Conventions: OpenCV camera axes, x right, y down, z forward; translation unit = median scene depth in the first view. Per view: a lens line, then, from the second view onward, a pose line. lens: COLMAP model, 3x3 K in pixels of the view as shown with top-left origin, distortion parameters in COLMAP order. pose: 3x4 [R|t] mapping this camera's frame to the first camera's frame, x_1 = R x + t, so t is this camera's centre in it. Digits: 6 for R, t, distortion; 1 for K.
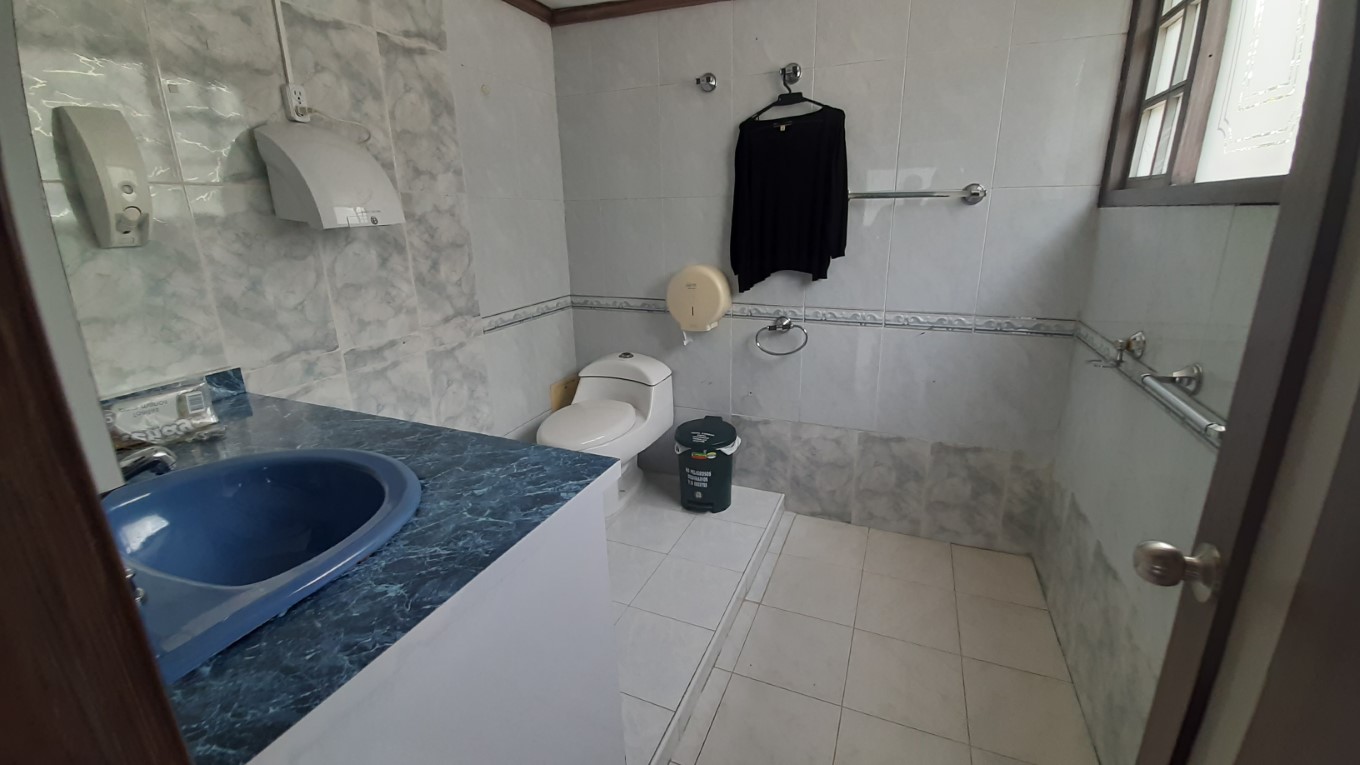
lens RADIAL K [[535.6, 0, 690.0], [0, 535.6, 368.2], [0, 0, 1]] dist [0.000744, -0.009030]
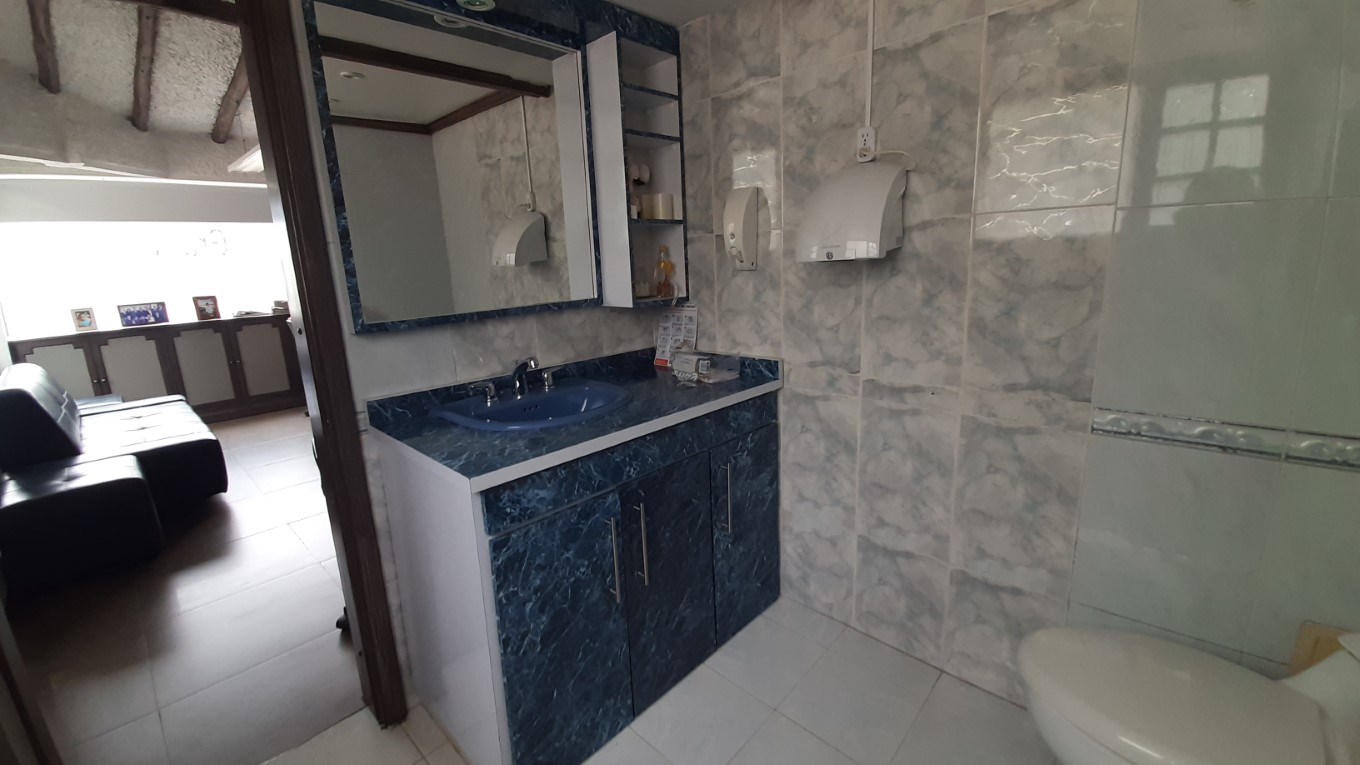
lens RADIAL K [[535.6, 0, 690.0], [0, 535.6, 368.2], [0, 0, 1]] dist [0.000744, -0.009030]
pose [[-0.331005, 0.213609, -0.919134, 0.406460], [-0.221686, 0.929177, 0.295779, -0.279509], [0.917219, 0.301663, -0.260208, 0.953659]]
